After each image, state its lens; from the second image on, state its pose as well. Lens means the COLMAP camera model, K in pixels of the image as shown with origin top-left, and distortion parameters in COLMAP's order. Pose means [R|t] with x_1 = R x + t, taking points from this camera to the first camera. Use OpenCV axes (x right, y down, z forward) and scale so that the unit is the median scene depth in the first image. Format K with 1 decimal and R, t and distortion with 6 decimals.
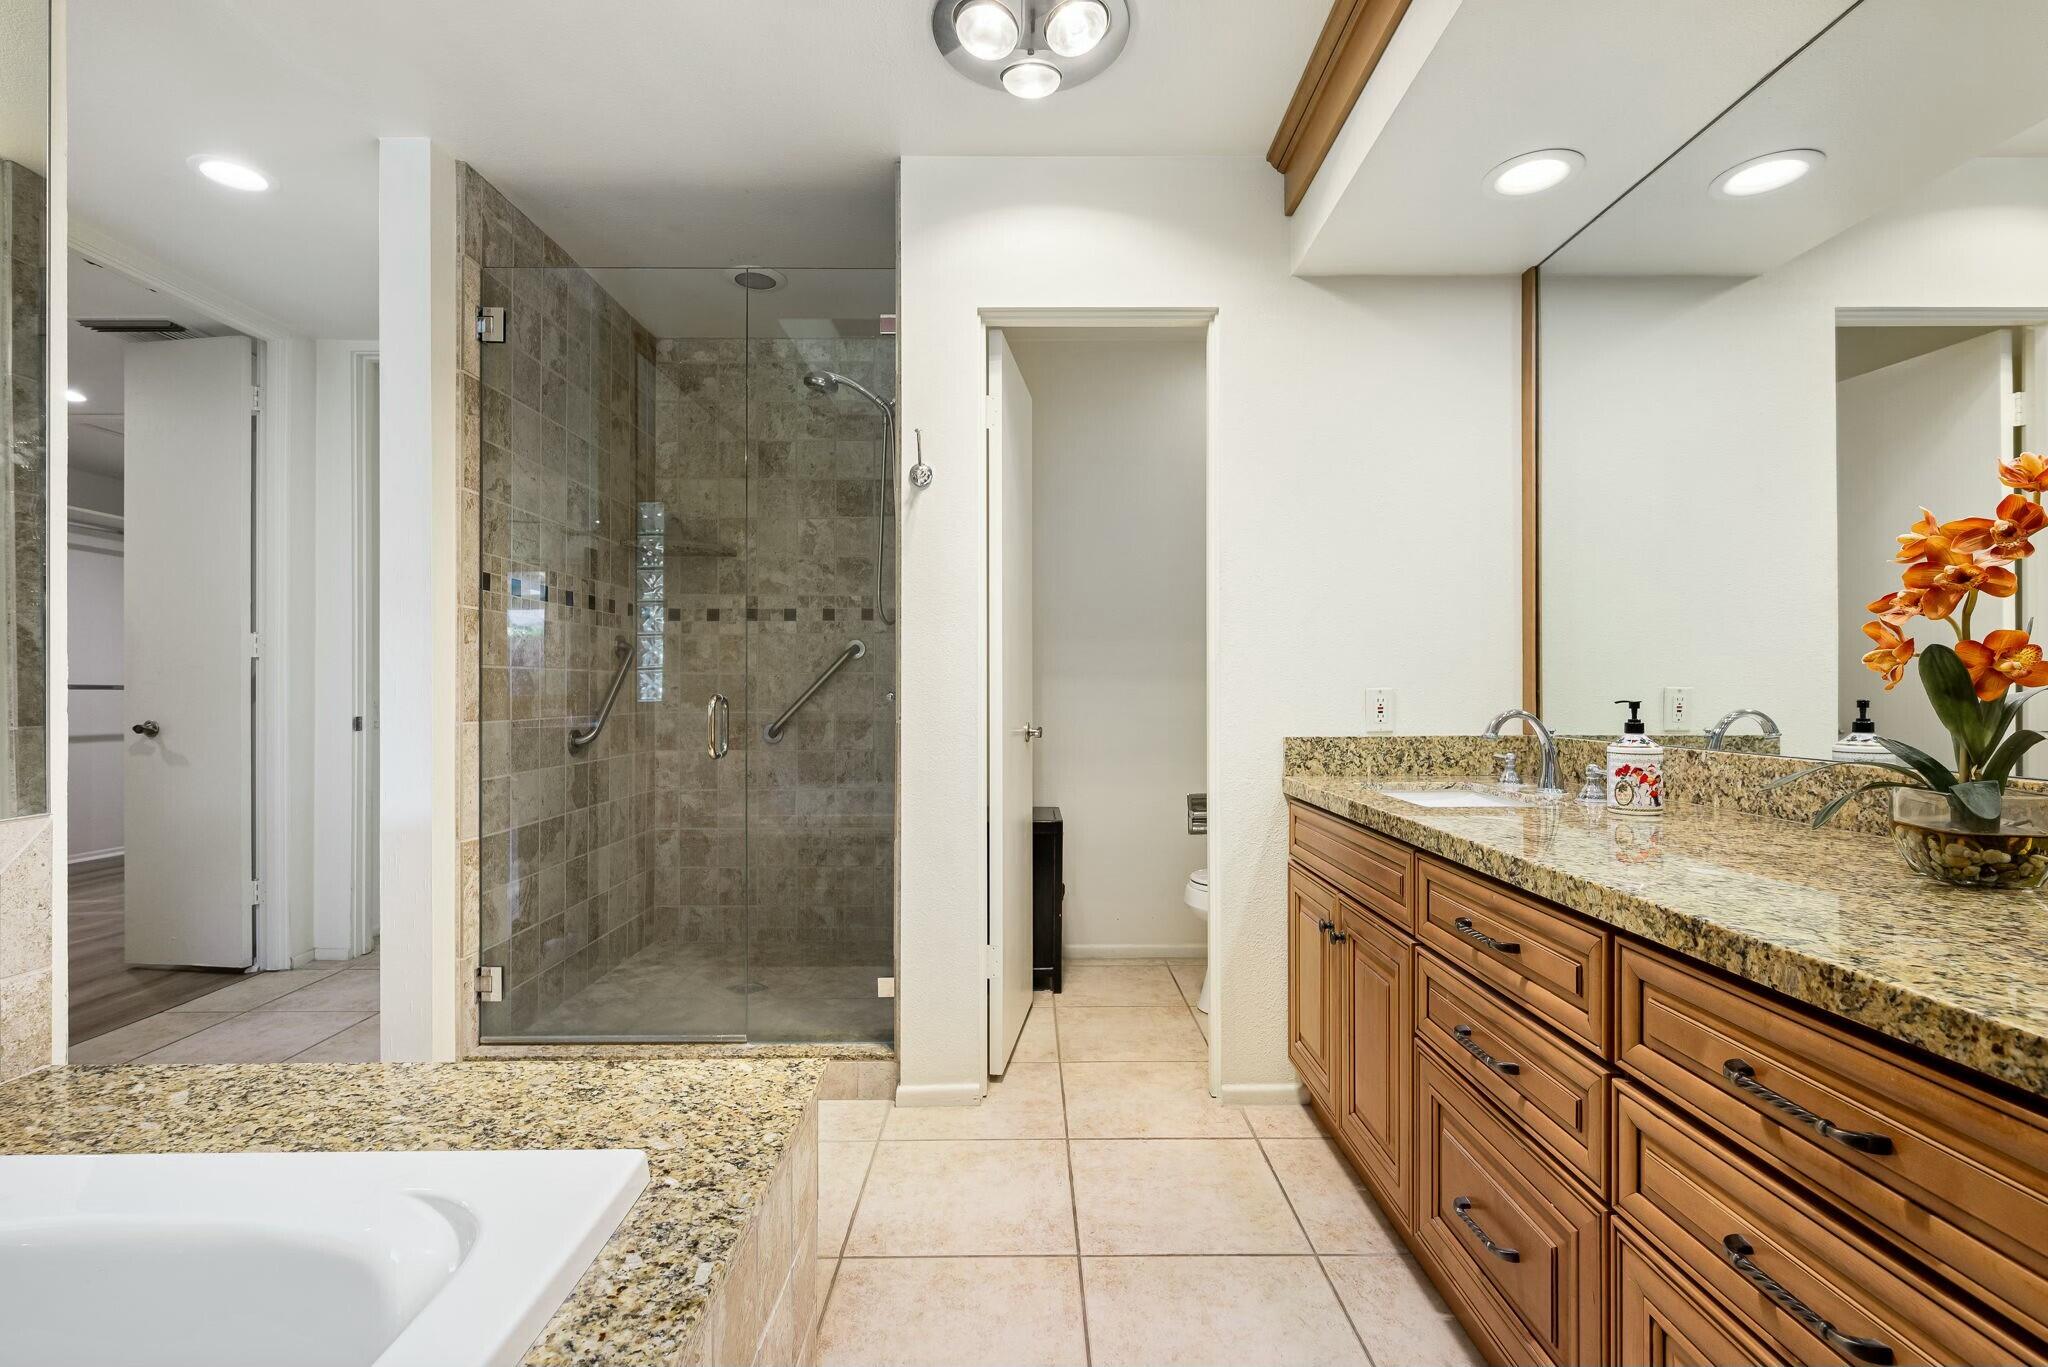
lens RADIAL K [[906.6, 0, 1024.6], [0, 906.6, 690.5], [0, 0, 1]] dist [-0.003644, -0.000296]
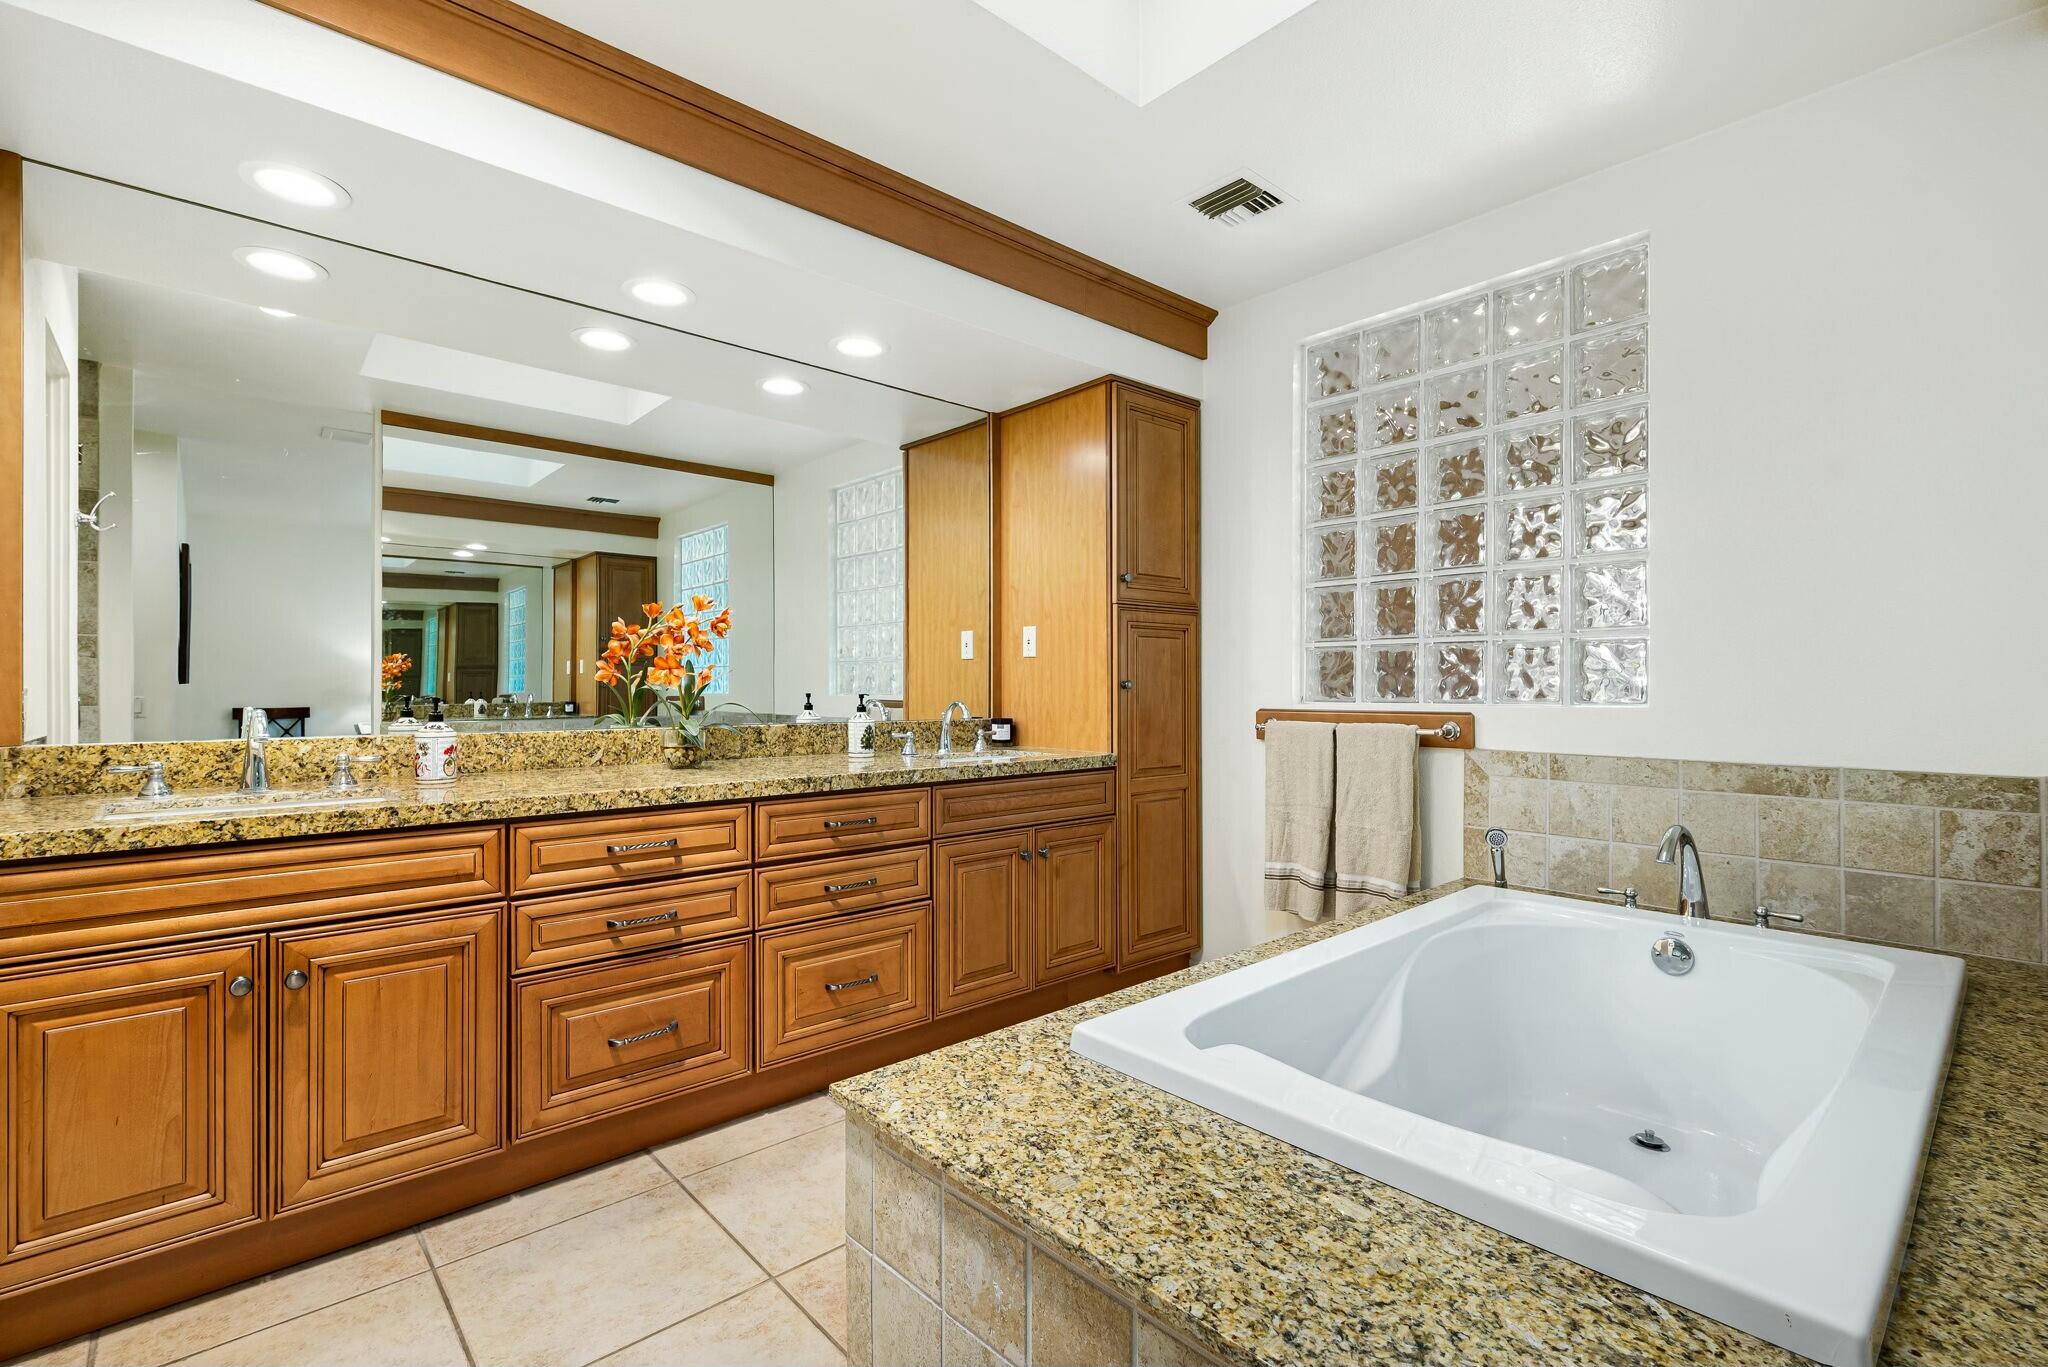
lens RADIAL K [[928.4, 0, 1026.0], [0, 928.4, 685.6], [0, 0, 1]] dist [0.004808, 0.000212]
pose [[-0.662676, 0.004401, 0.748894, -1.230024], [0.002713, 0.999990, -0.003476, 0.002784], [-0.748902, -0.000272, -0.662681, 1.715532]]
